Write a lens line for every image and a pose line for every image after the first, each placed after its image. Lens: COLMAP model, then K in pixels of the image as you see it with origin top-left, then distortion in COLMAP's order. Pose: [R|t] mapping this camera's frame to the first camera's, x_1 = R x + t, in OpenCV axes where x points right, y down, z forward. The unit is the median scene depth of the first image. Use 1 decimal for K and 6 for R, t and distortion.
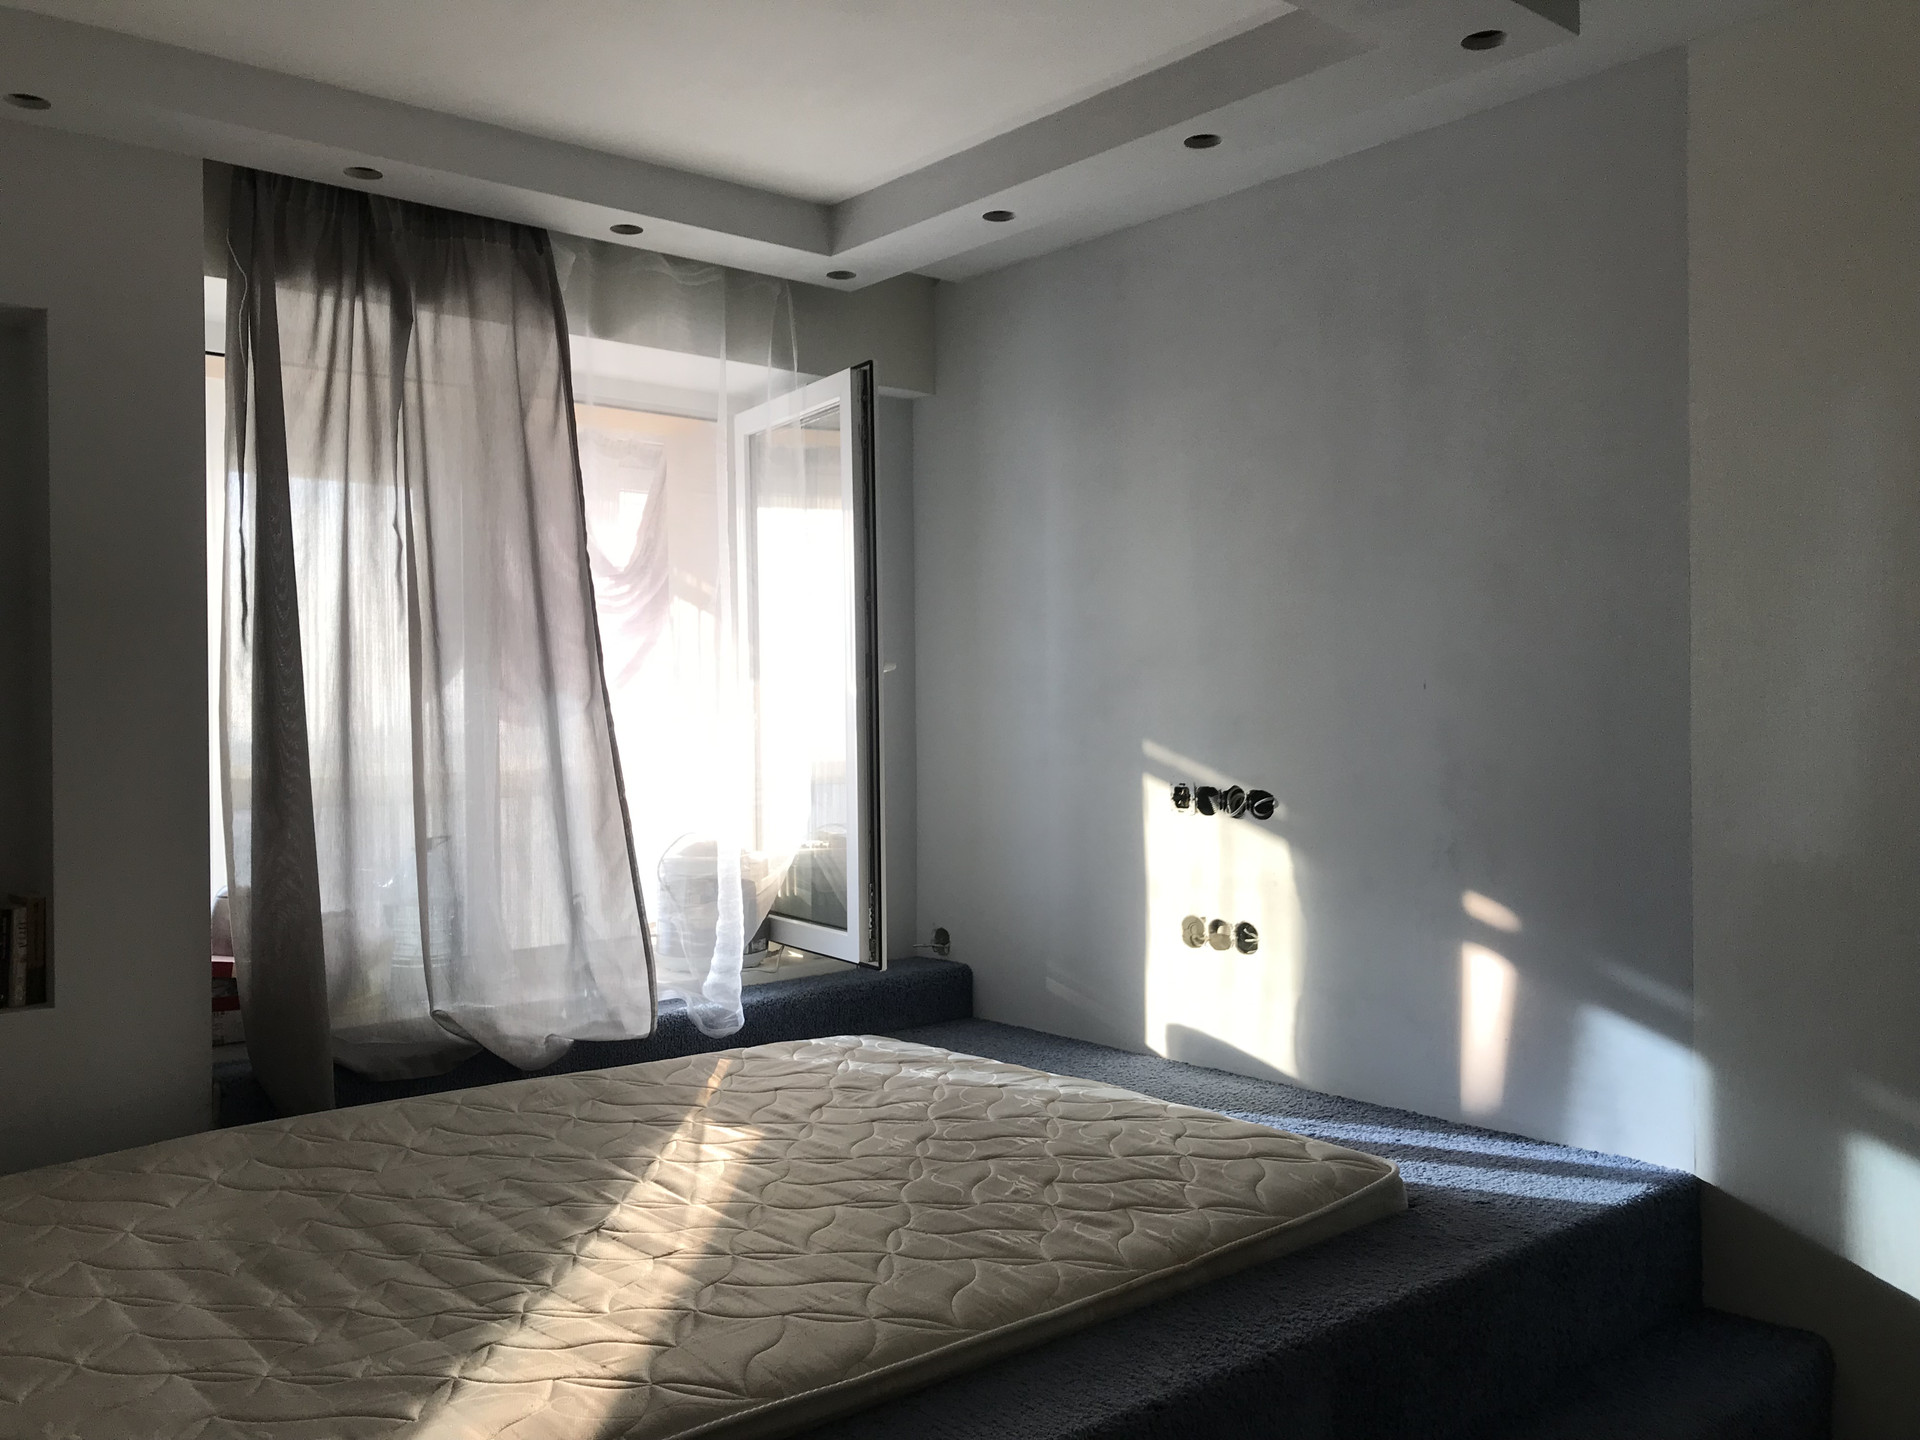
lens RADIAL K [[1584.7, 0, 964.9], [0, 1584.7, 722.5], [0, 0, 1]] dist [0.023612, -0.023927]
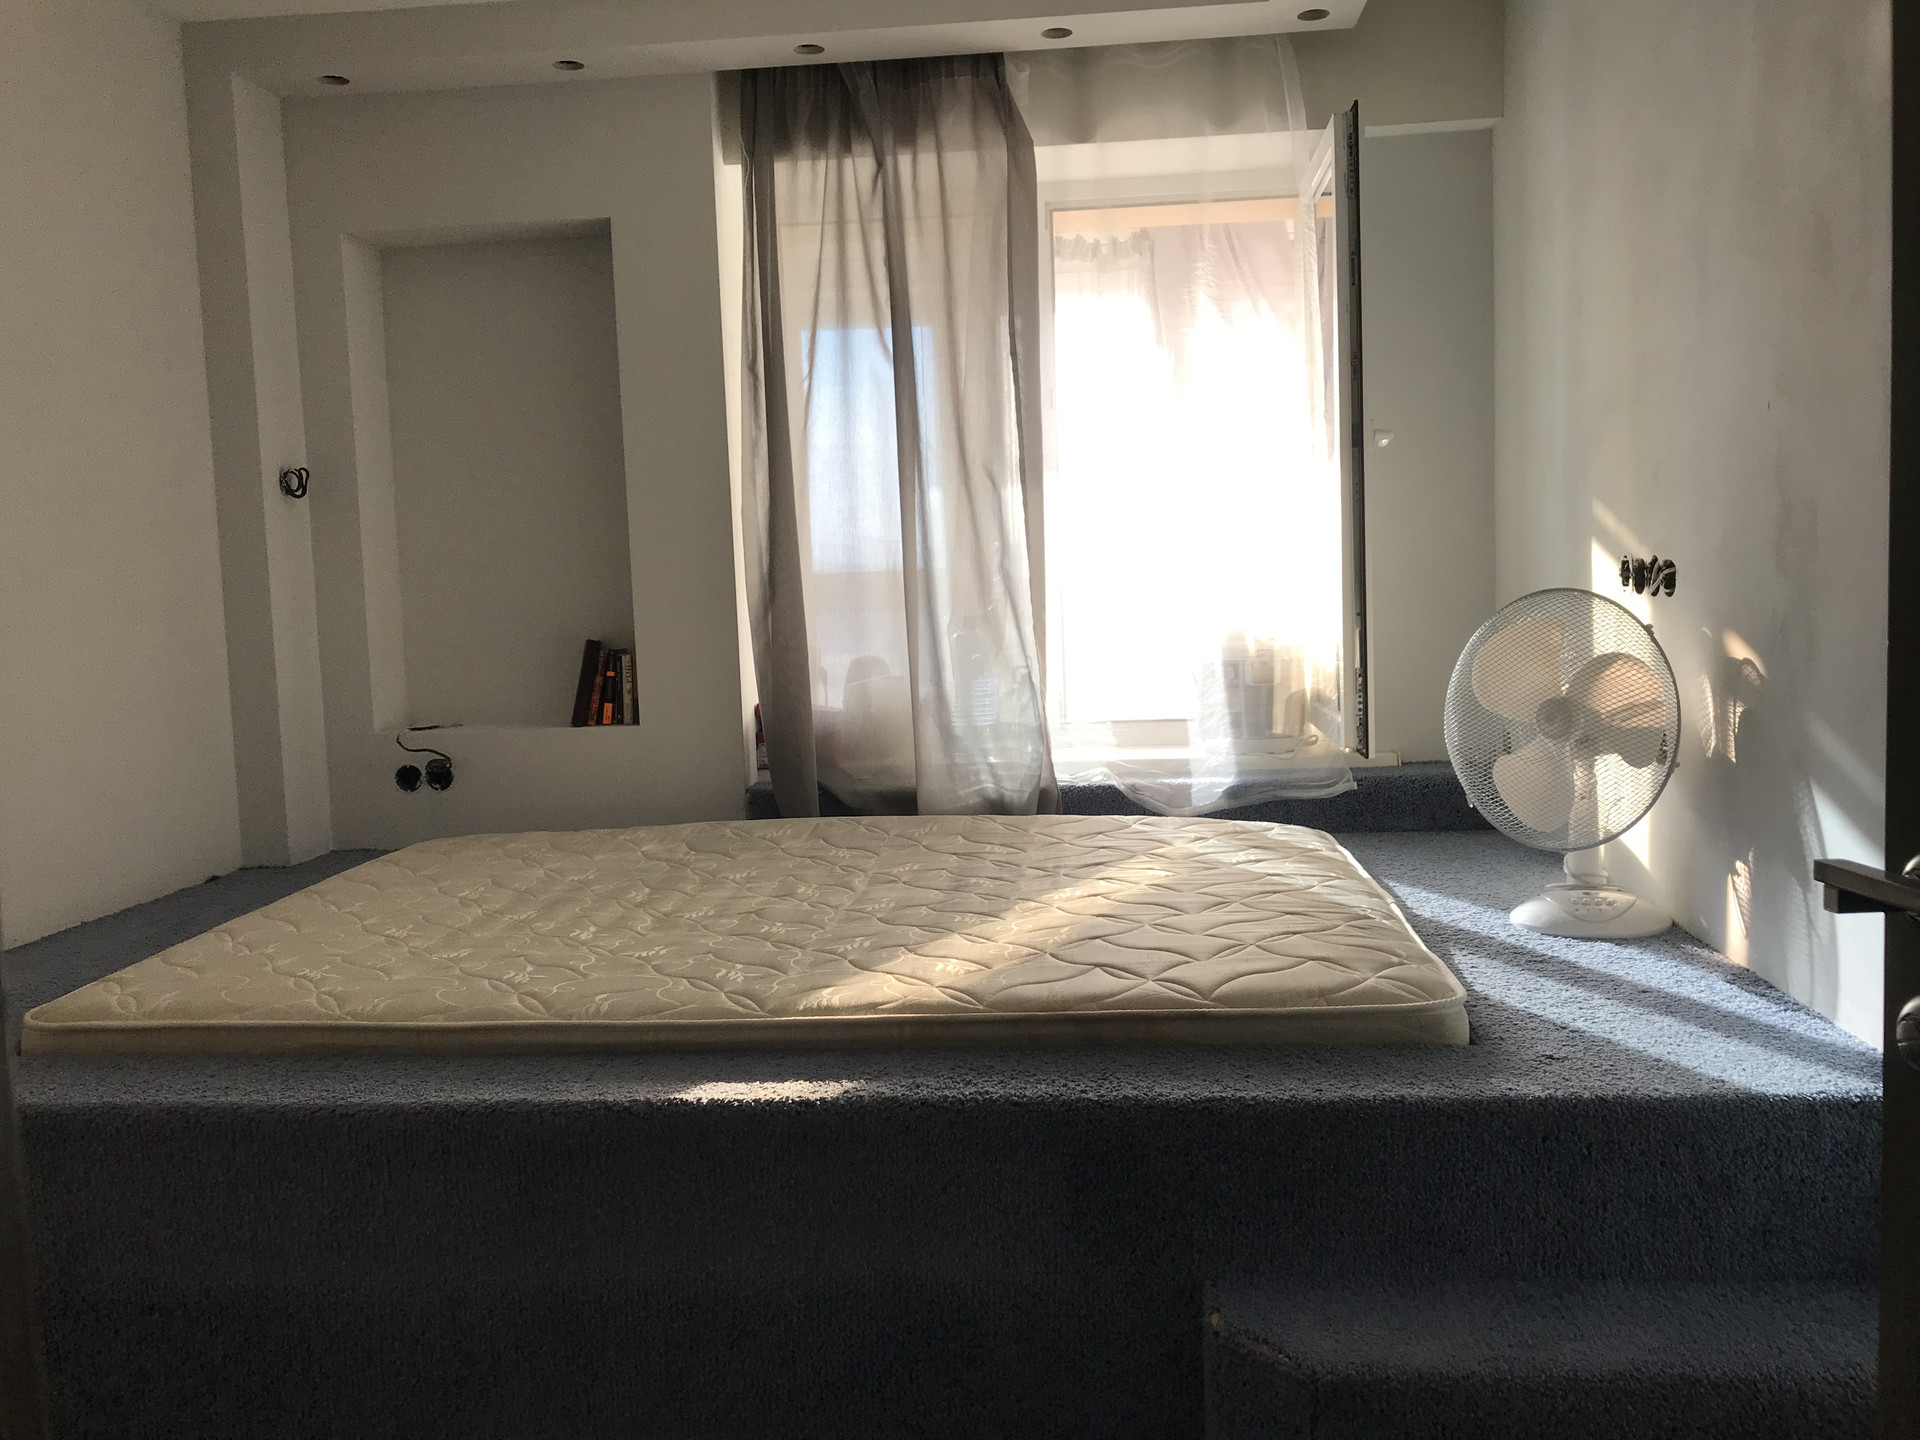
lens RADIAL K [[1584.7, 0, 966.8], [0, 1584.7, 722.5], [0, 0, 1]] dist [0.023612, -0.023927]
pose [[0.698892, 0.055350, -0.713082, 0.529788], [0.025194, 0.994477, 0.101886, 0.034715], [0.714783, -0.089173, 0.693638, 0.191867]]
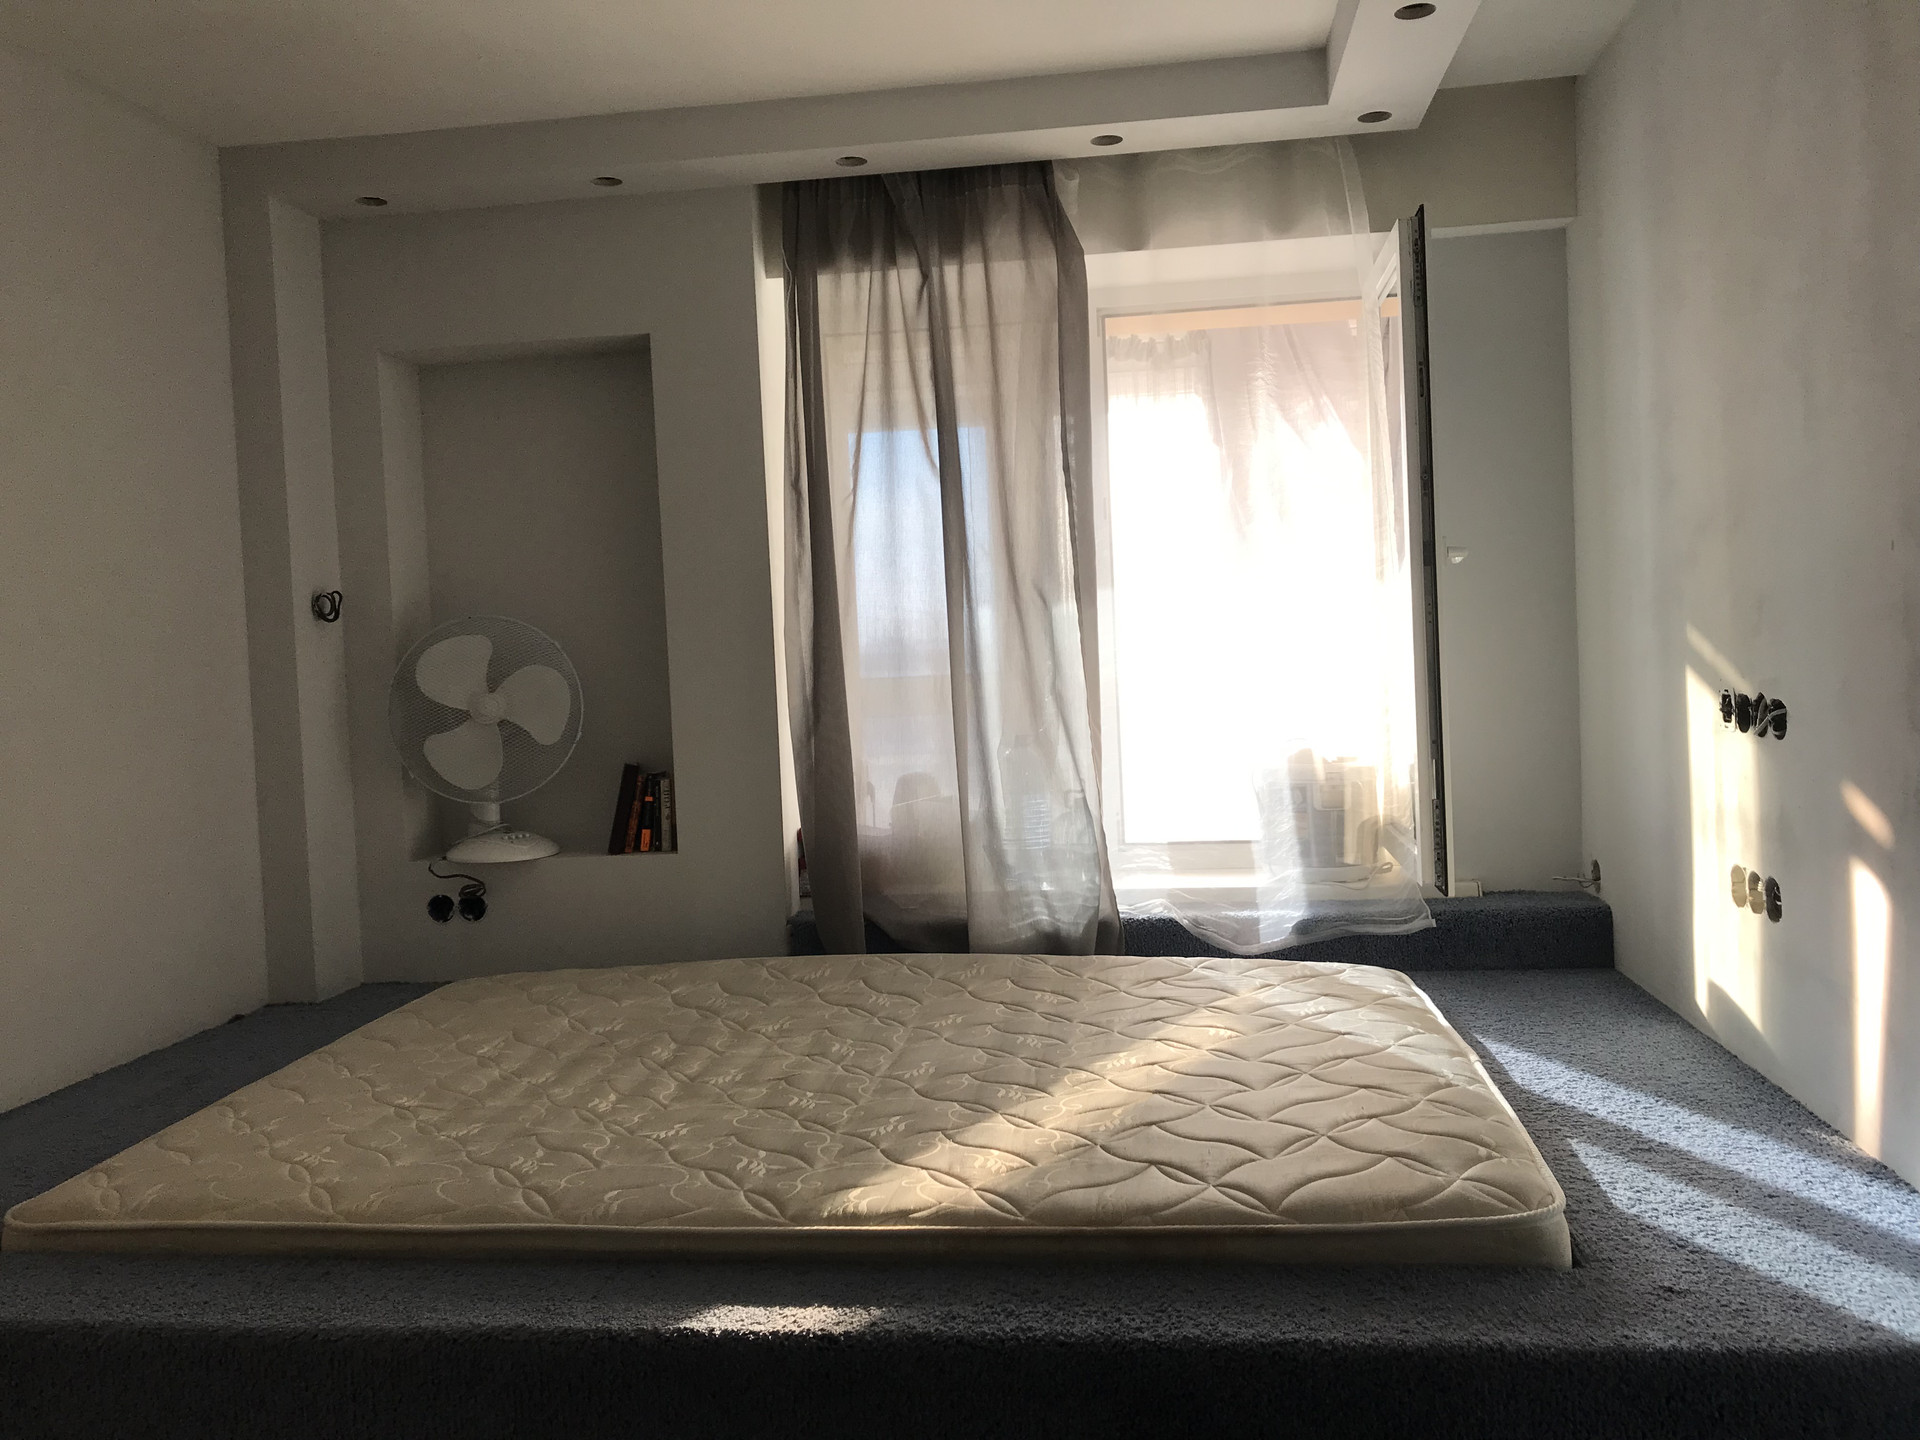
lens RADIAL K [[1584.7, 0, 966.3], [0, 1584.7, 714.2], [0, 0, 1]] dist [0.023612, -0.023927]
pose [[0.669465, 0.016925, -0.742651, 0.495666], [0.033023, 0.998074, 0.052516, -0.001351], [0.742109, -0.059682, 0.667617, 0.239344]]
